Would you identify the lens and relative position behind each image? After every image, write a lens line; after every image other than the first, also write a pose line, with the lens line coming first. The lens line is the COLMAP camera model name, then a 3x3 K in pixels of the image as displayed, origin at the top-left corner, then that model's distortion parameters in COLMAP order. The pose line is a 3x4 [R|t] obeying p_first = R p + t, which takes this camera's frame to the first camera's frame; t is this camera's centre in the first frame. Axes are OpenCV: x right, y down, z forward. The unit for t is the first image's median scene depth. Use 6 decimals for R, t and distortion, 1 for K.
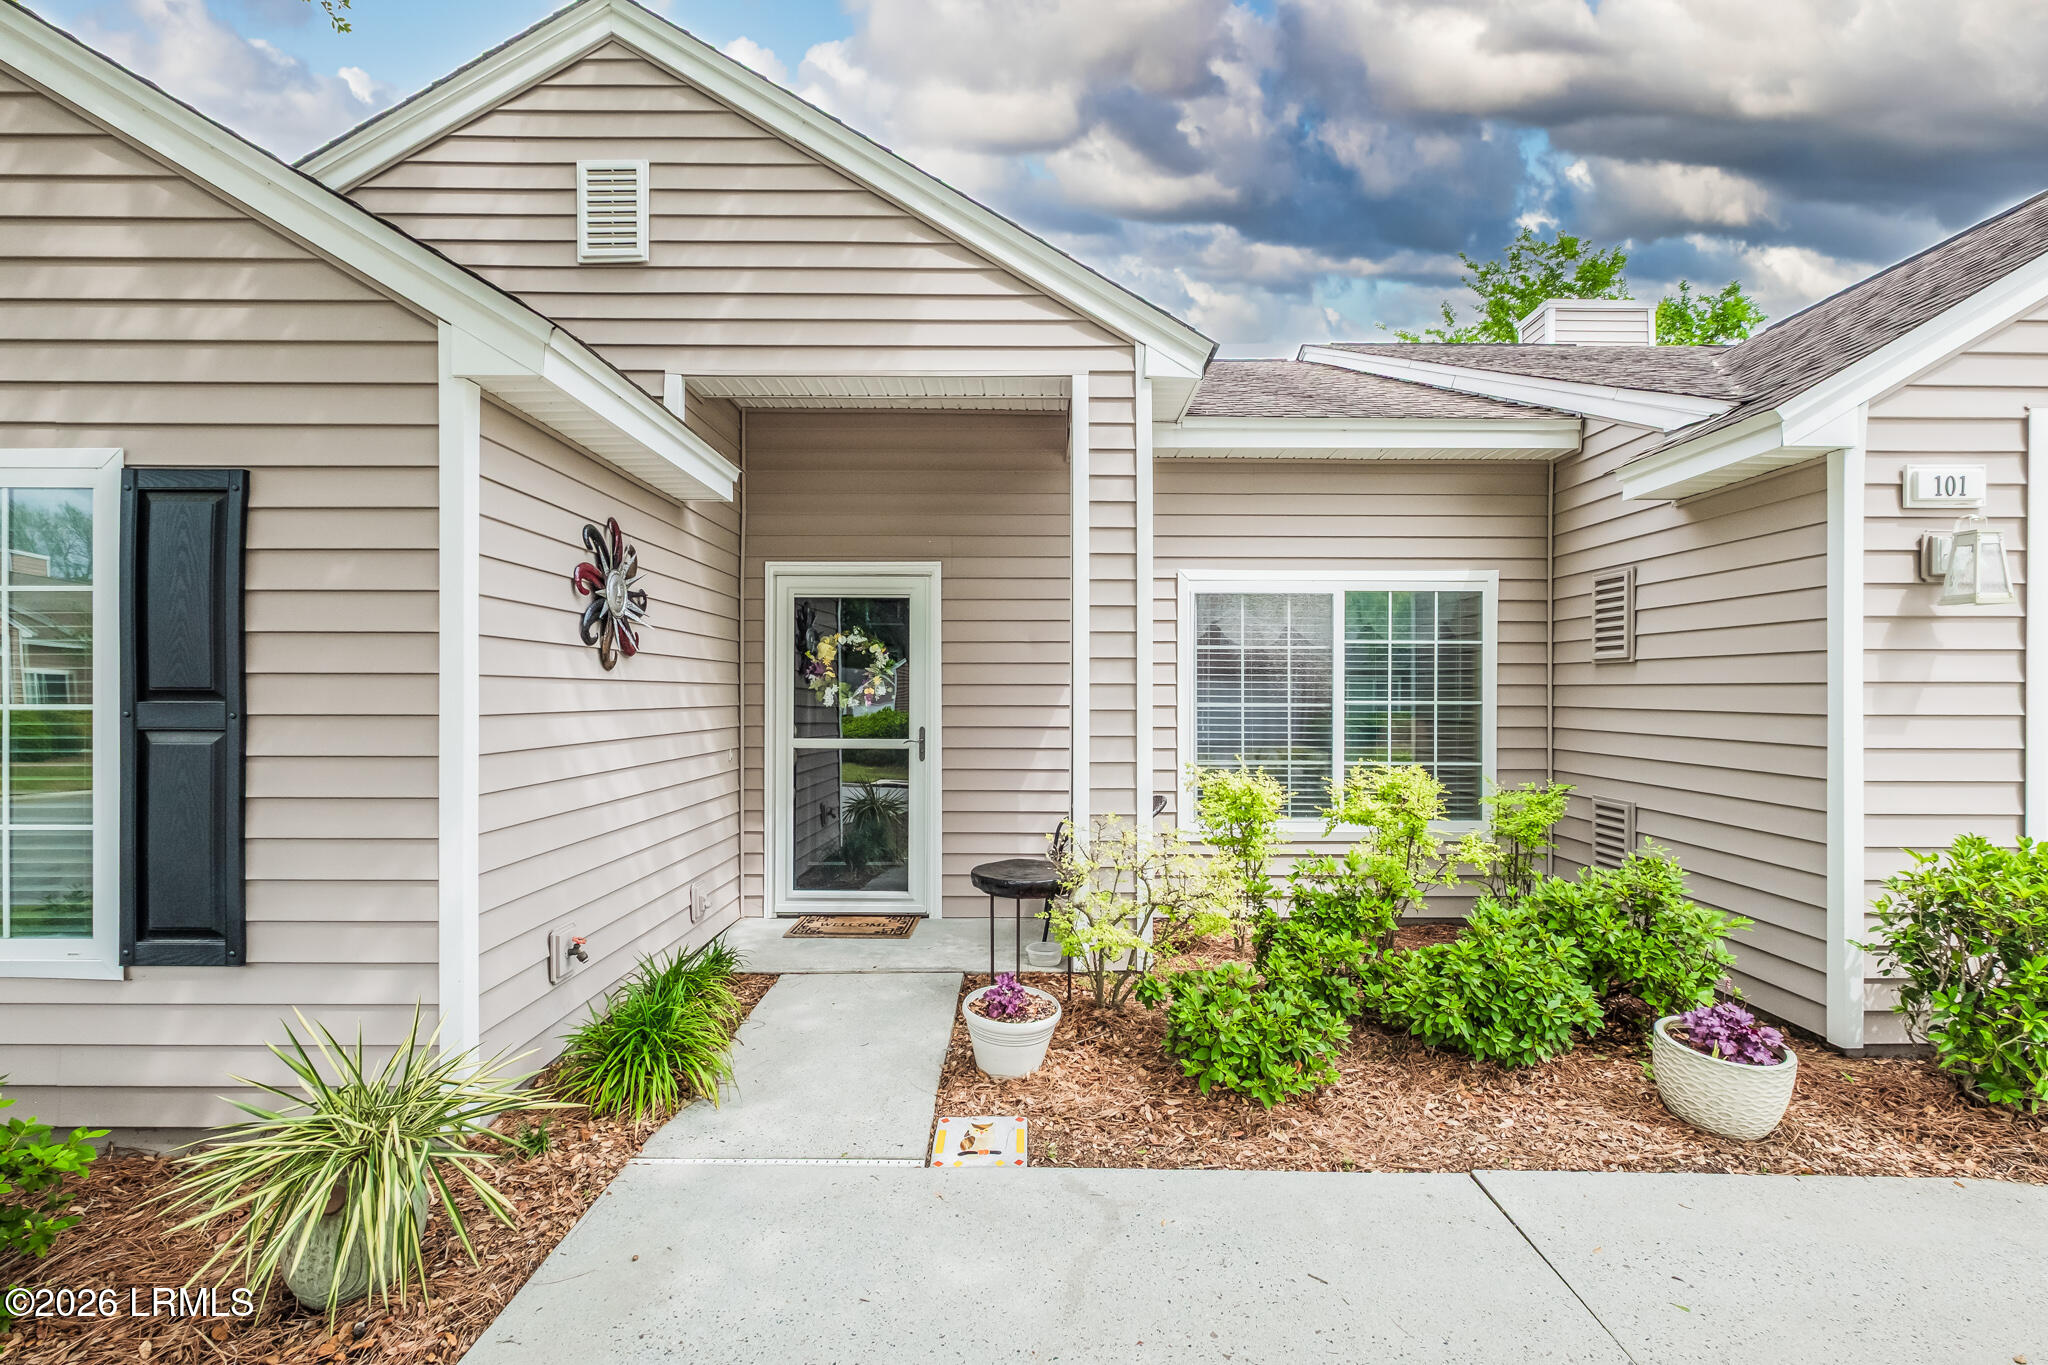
lens RADIAL K [[901.1, 0, 1014.3], [0, 901.1, 672.8], [0, 0, 1]] dist [-0.005362, 0.000148]
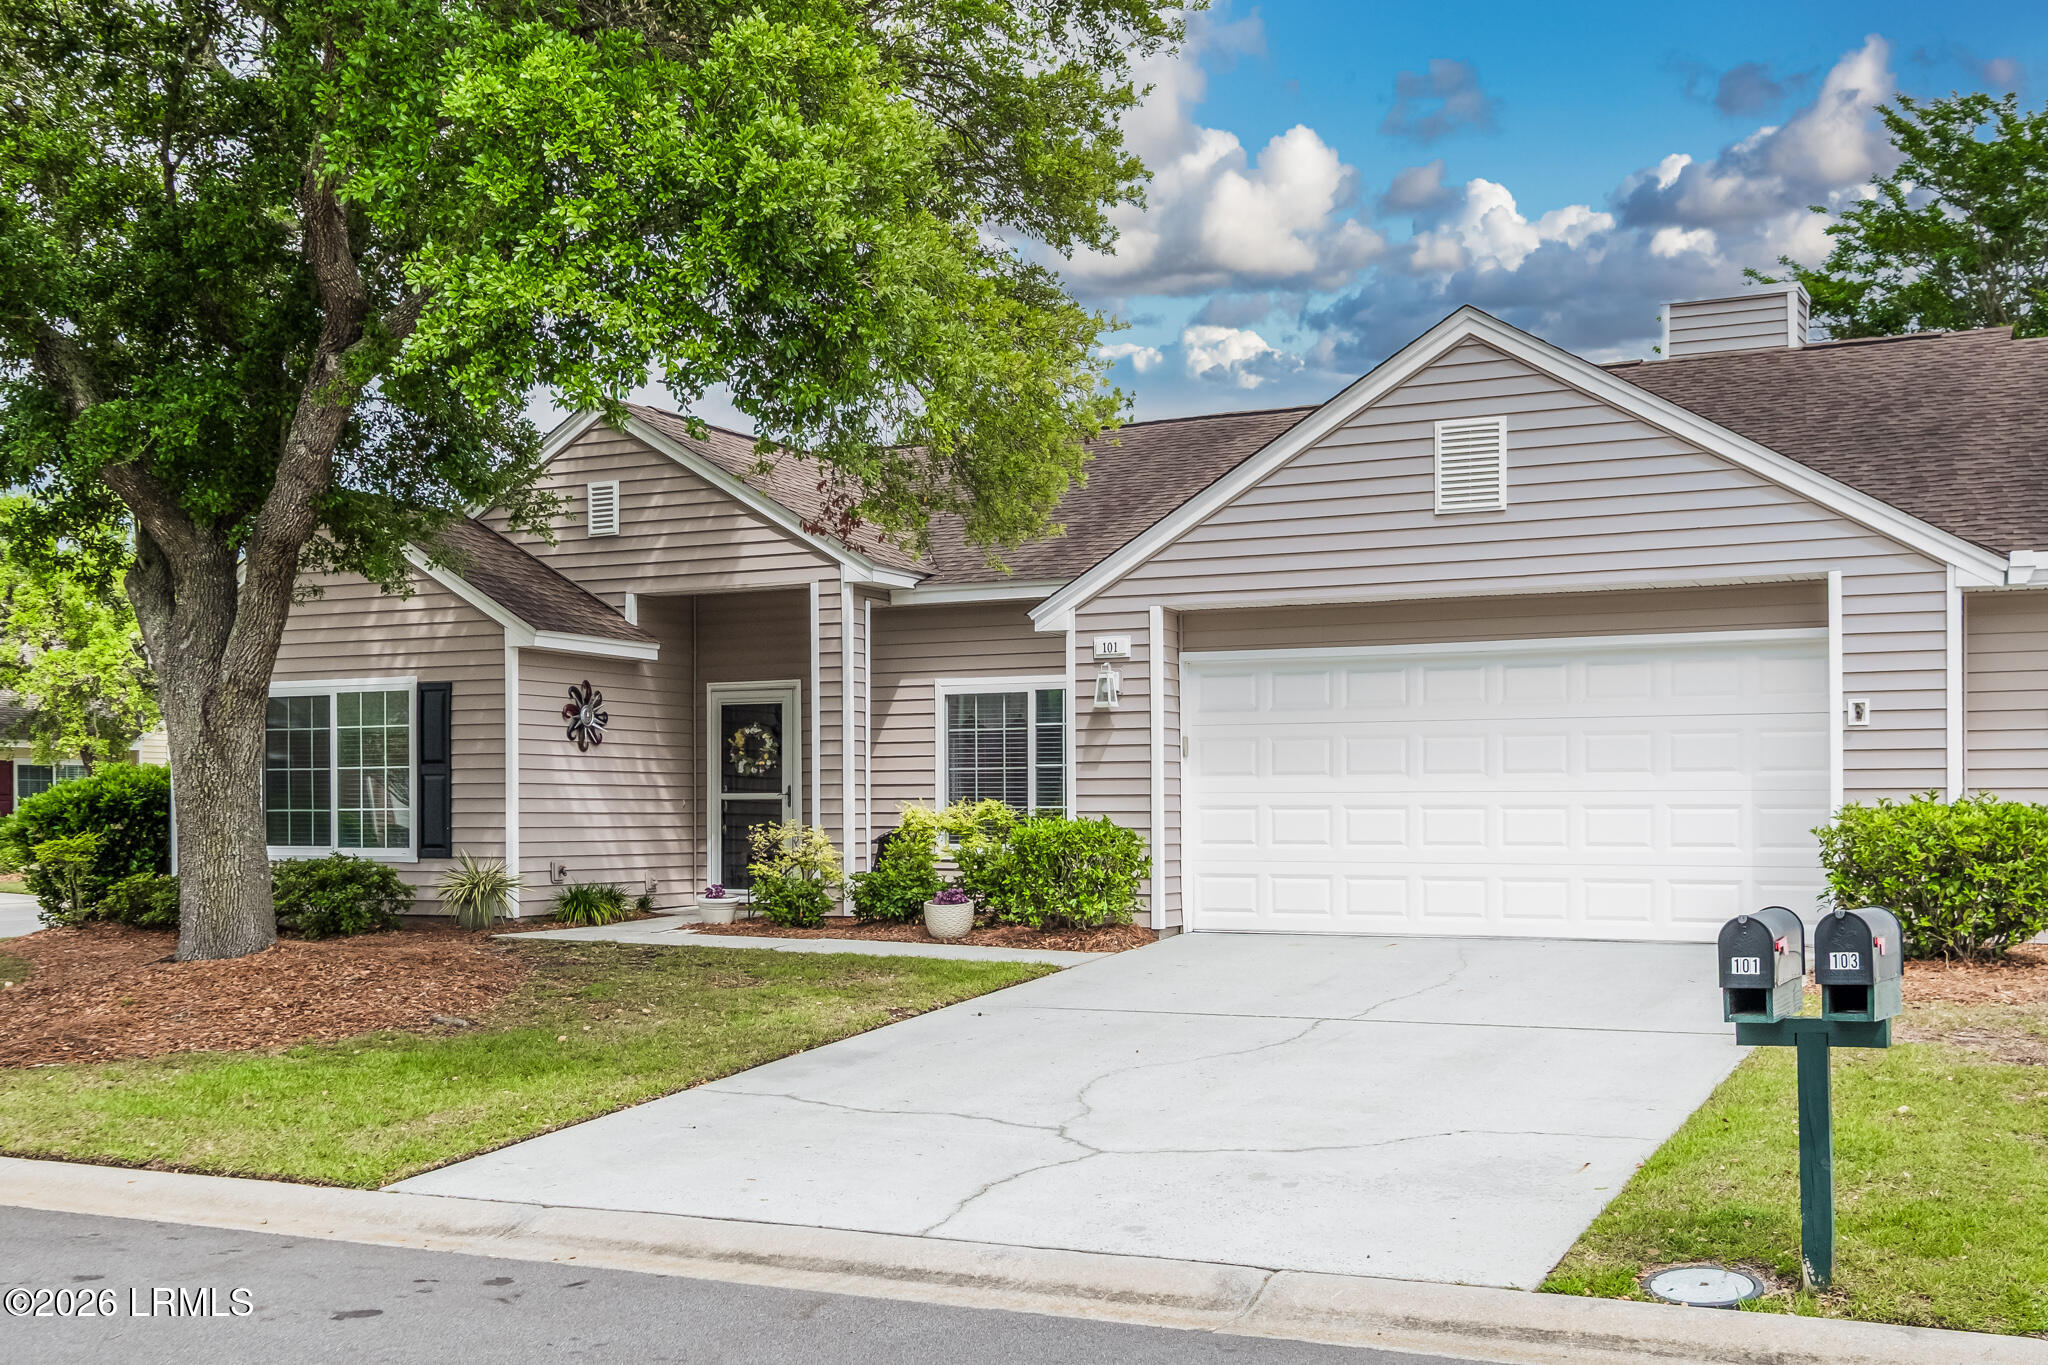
lens RADIAL K [[2355.4, 0, 1023.6], [0, 2355.4, 679.5], [0, 0, 1]] dist [-0.026730, 0.000000]
pose [[0.885774, -0.032030, -0.463010, 2.616584], [0.015138, 0.999079, -0.040154, 0.056242], [0.463870, 0.028558, 0.885443, -2.962027]]
